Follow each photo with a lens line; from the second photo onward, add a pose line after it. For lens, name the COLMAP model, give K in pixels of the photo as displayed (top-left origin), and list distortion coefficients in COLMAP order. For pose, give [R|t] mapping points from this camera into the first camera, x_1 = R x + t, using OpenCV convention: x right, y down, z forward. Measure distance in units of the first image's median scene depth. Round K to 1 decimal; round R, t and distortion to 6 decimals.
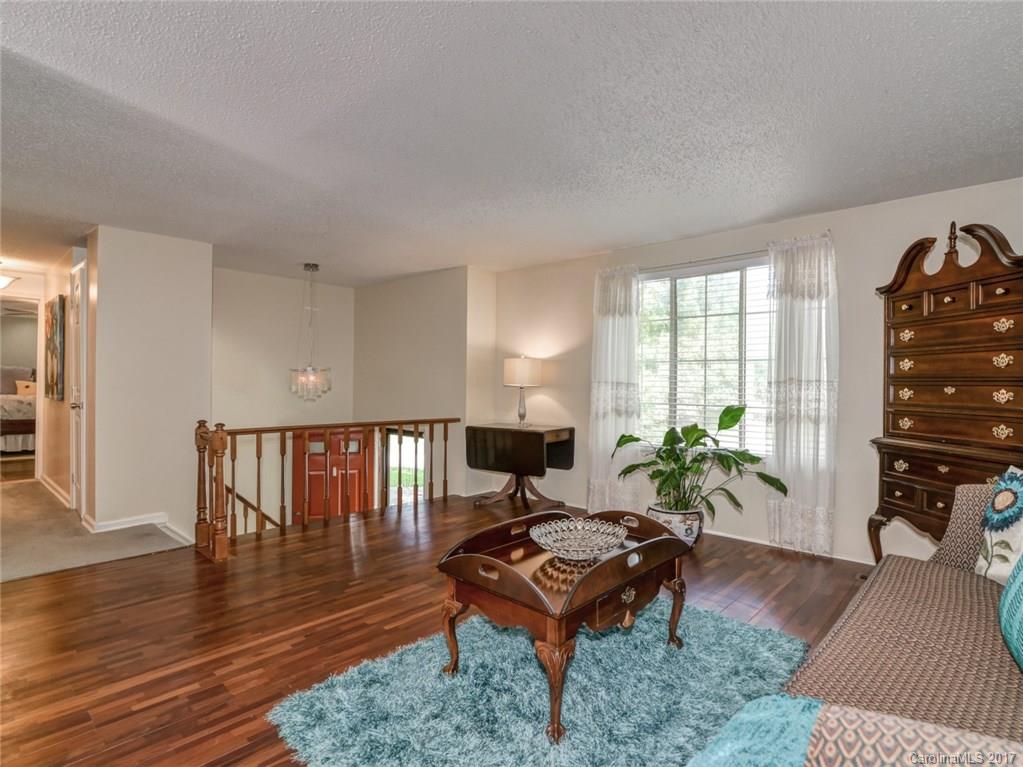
lens RADIAL K [[532.3, 0, 515.1], [0, 532.3, 383.4], [0, 0, 1]] dist [-0.015383, 0.001373]
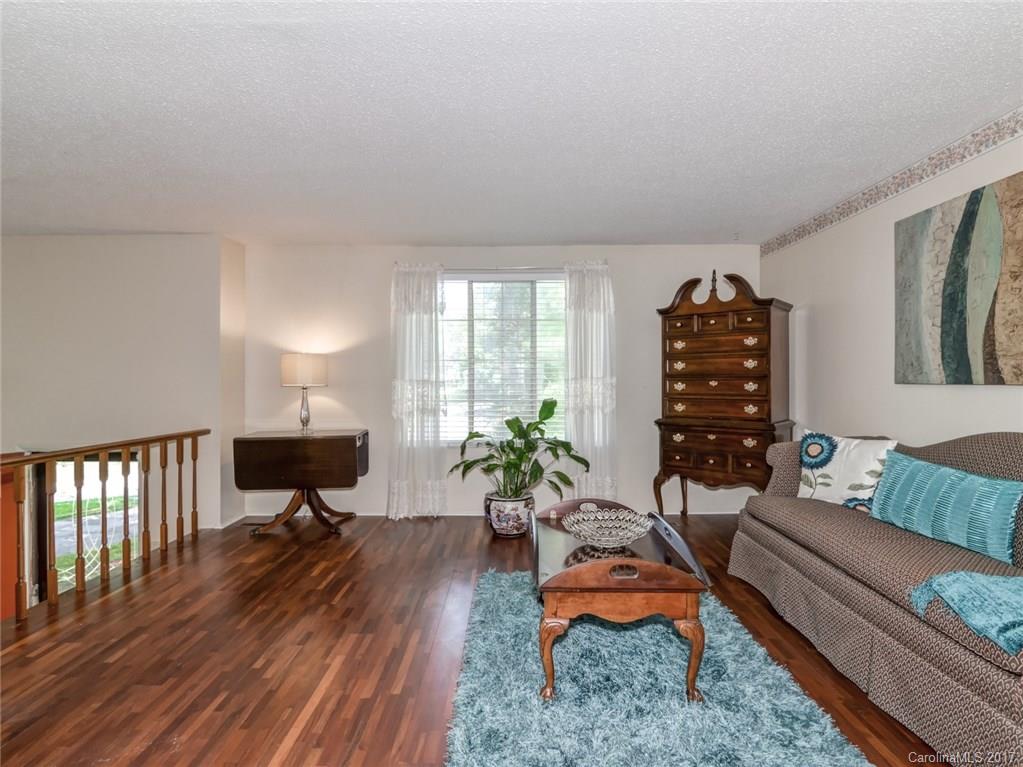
lens RADIAL K [[532.3, 0, 504.4], [0, 532.3, 384.1], [0, 0, 1]] dist [-0.015383, 0.001373]
pose [[0.742622, -0.016476, 0.669508, -0.523012], [0.011643, 0.999864, 0.011691, -0.007844], [-0.669609, -0.000887, 0.742713, 0.245541]]
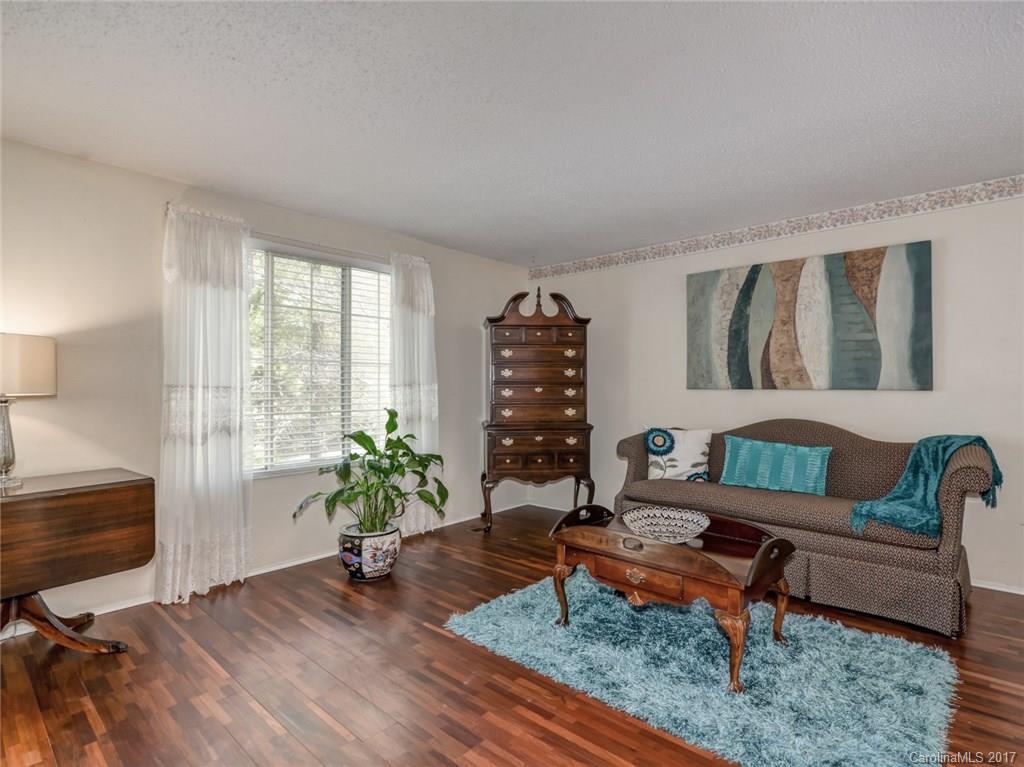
lens RADIAL K [[532.8, 0, 511.0], [0, 532.8, 386.1], [0, 0, 1]] dist [-0.015383, 0.001373]
pose [[-0.005141, -0.009304, 0.999944, -0.707455], [0.004386, 0.999947, 0.009326, -0.011800], [-0.999977, 0.004434, -0.005100, 0.939521]]
